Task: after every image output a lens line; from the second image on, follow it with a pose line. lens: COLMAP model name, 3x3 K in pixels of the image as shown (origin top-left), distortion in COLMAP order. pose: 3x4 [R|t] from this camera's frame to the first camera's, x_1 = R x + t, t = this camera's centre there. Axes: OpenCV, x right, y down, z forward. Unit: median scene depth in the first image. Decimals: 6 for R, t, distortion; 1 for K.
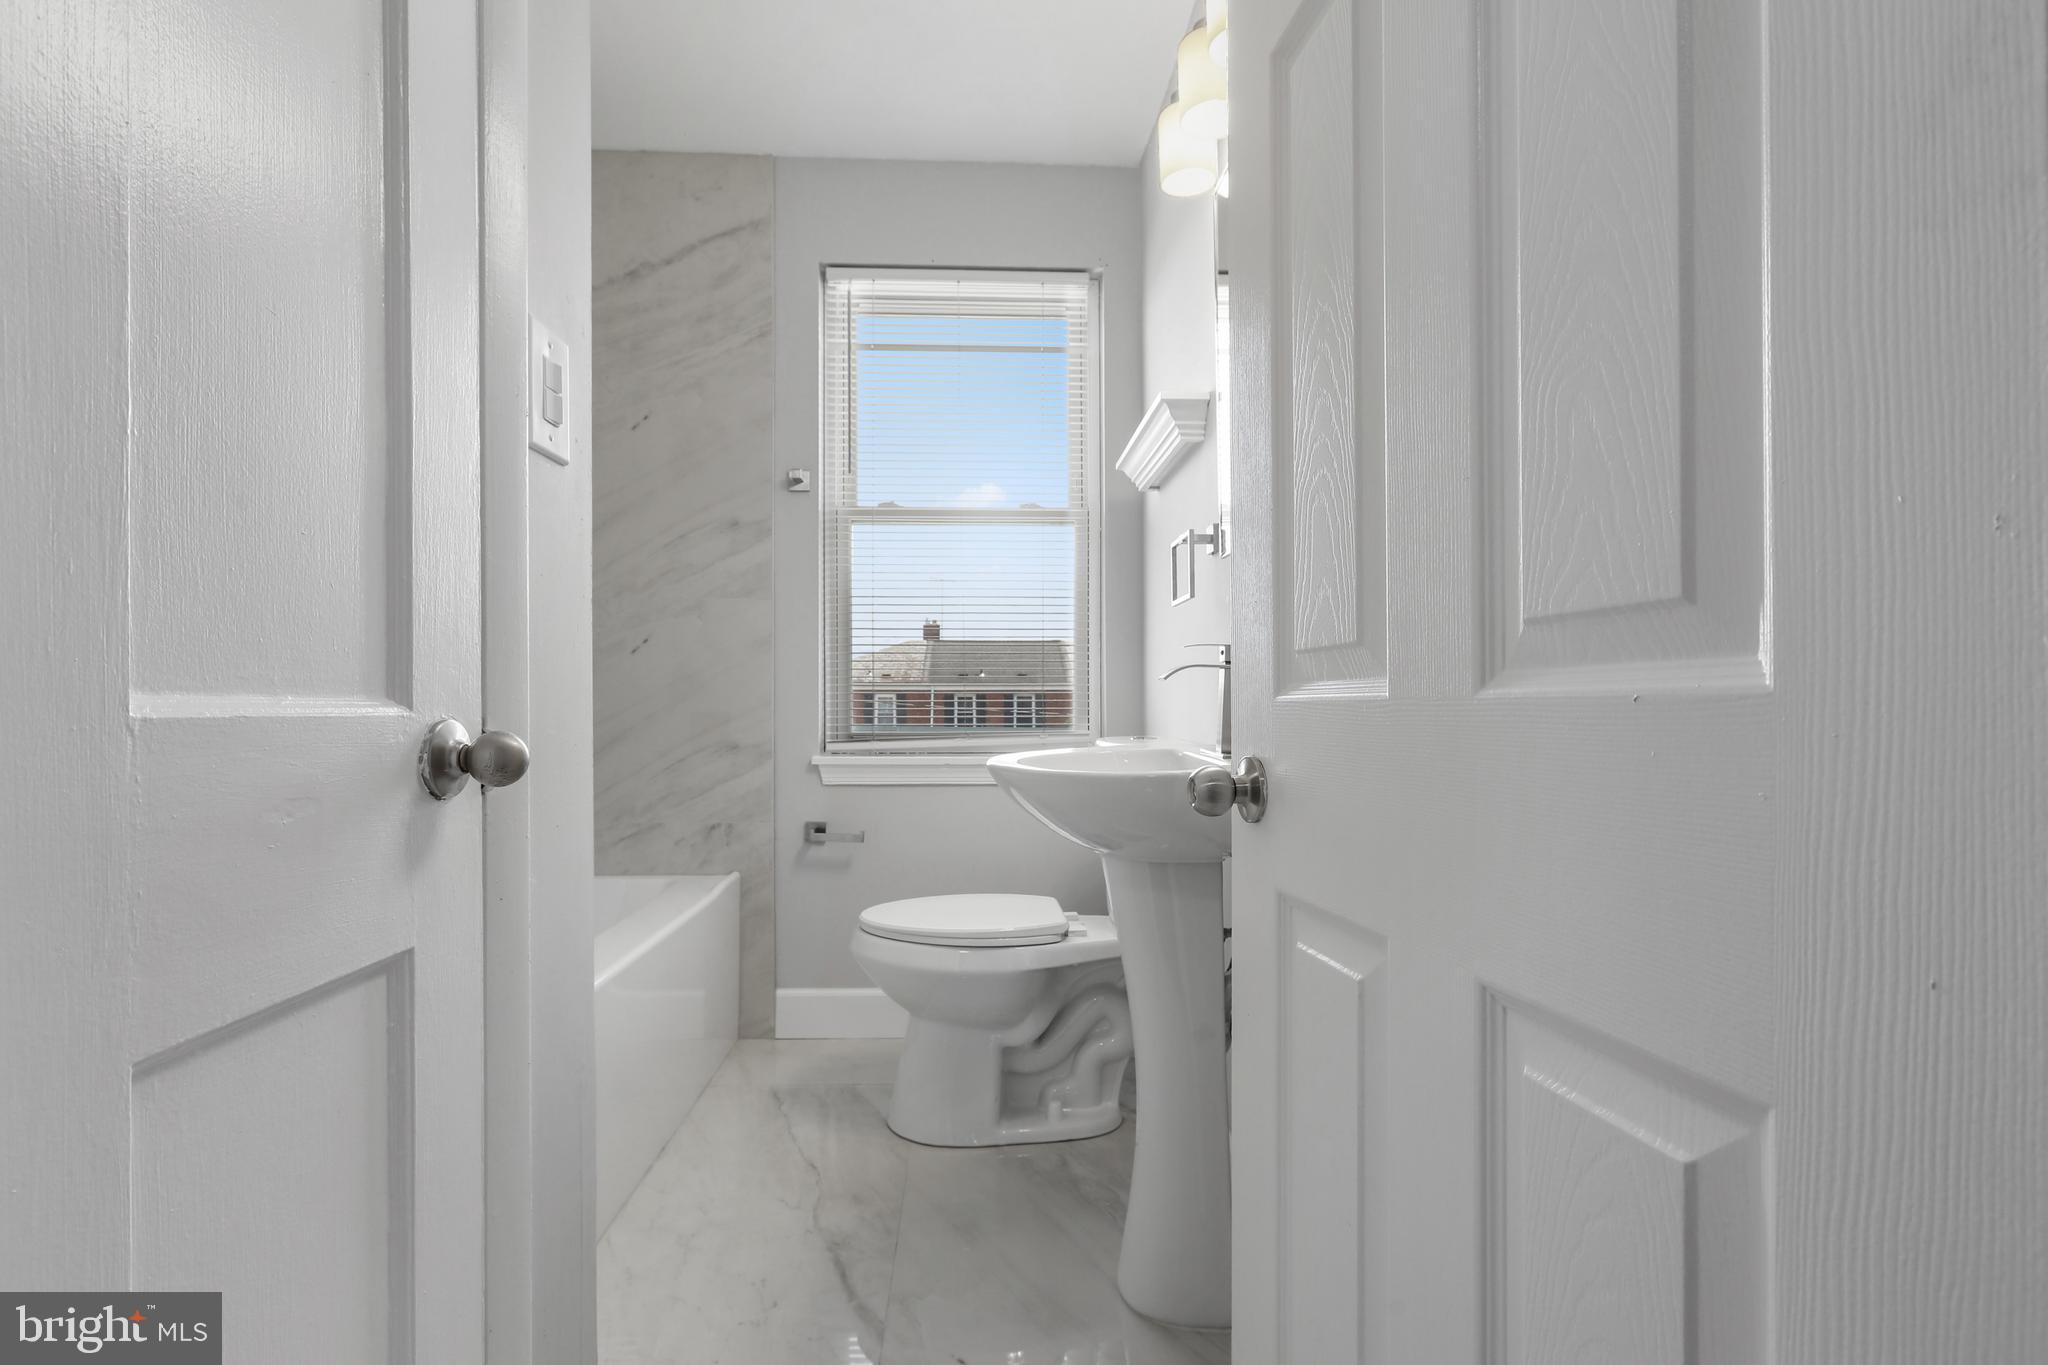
lens RADIAL K [[934.4, 0, 1028.8], [0, 934.4, 699.9], [0, 0, 1]] dist [-0.000758, 0.002533]
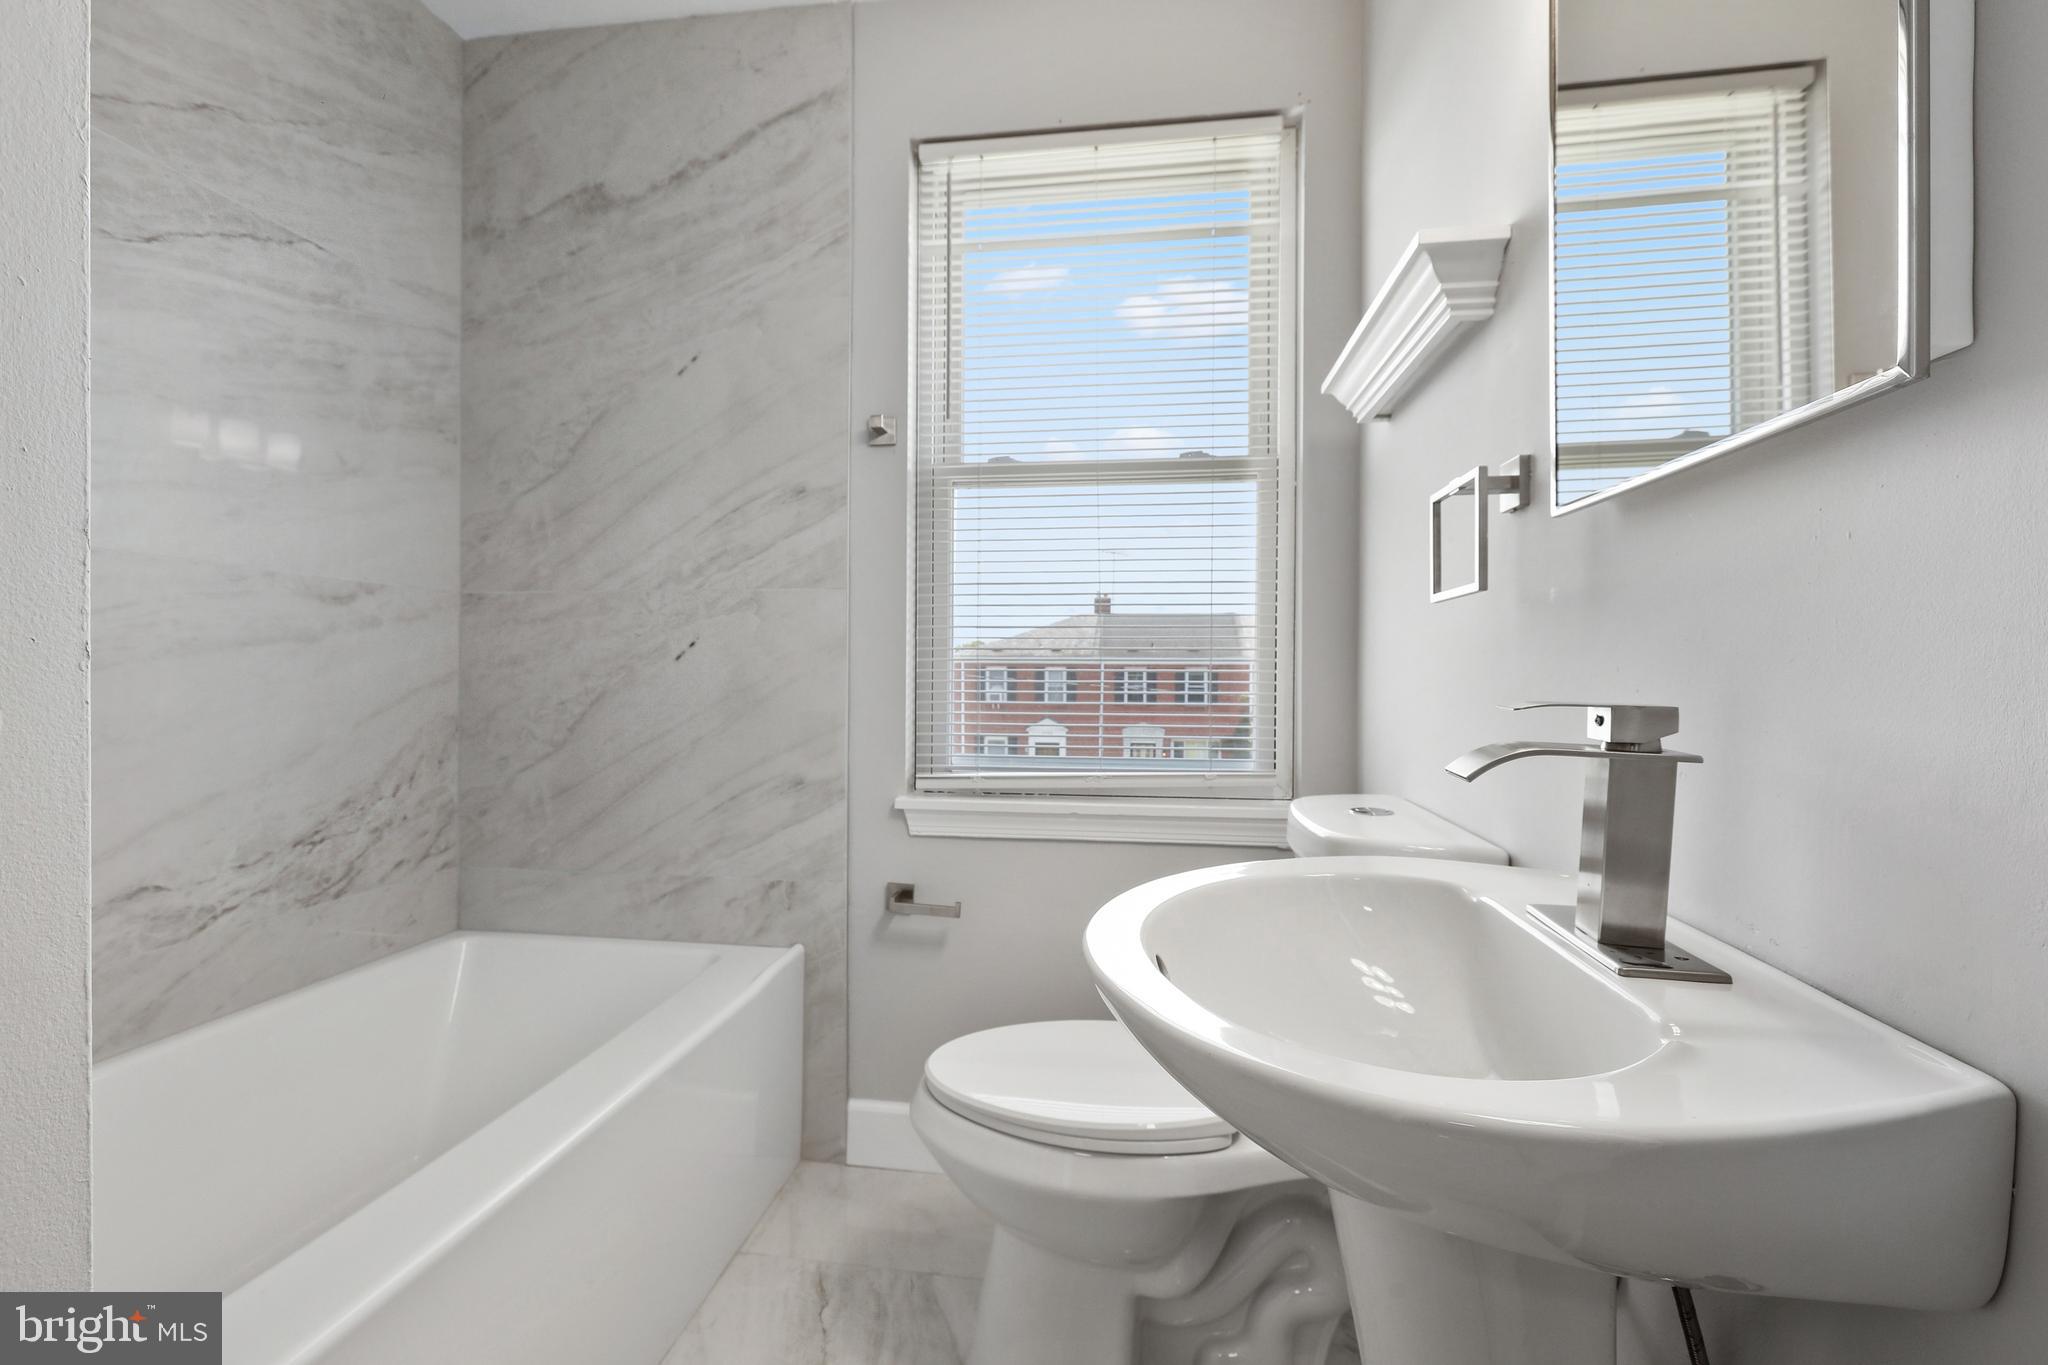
lens RADIAL K [[934.4, 0, 1014.5], [0, 934.4, 685.1], [0, 0, 1]] dist [-0.000758, 0.002533]
pose [[0.980368, 0.009769, -0.196932, 0.009922], [-0.007130, 0.999875, 0.014105, -0.041521], [0.197046, -0.012424, 0.980316, 0.280576]]
